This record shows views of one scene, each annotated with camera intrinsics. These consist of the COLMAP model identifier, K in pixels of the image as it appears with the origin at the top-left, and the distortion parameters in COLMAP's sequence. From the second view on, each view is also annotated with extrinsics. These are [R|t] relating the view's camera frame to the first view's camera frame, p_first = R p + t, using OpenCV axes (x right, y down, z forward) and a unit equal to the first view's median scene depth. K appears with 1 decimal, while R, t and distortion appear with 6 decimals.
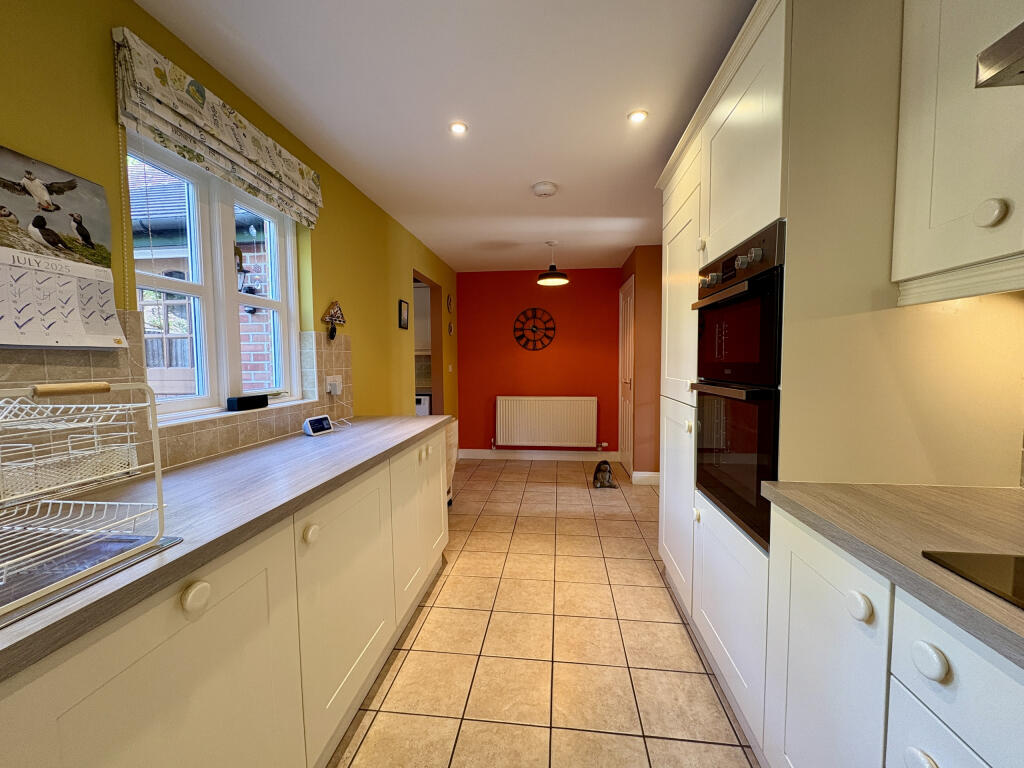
lens RADIAL K [[405.9, 0, 512.0], [0, 405.9, 384.0], [0, 0, 1]] dist [-0.000654, 0.000183]
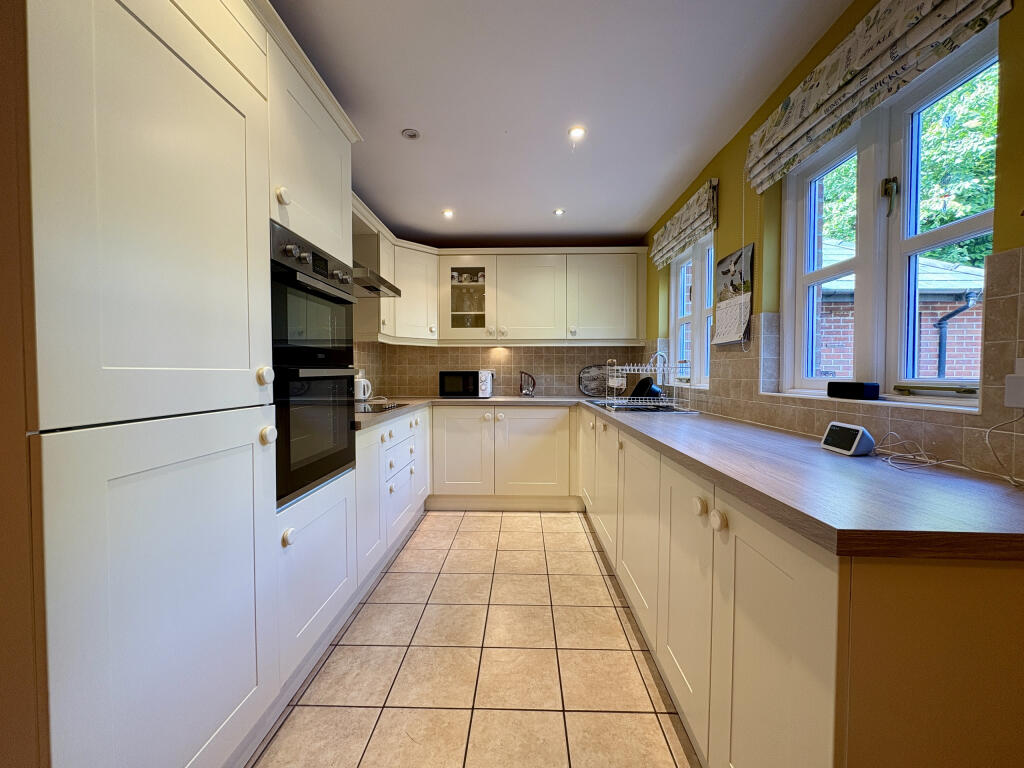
lens RADIAL K [[405.9, 0, 512.0], [0, 405.9, 384.0], [0, 0, 1]] dist [-0.000654, 0.000183]
pose [[-0.996202, 0.011369, -0.086327, 0.087807], [0.003944, 0.996313, 0.085700, -0.039842], [0.086983, 0.085034, -0.992574, 1.824066]]
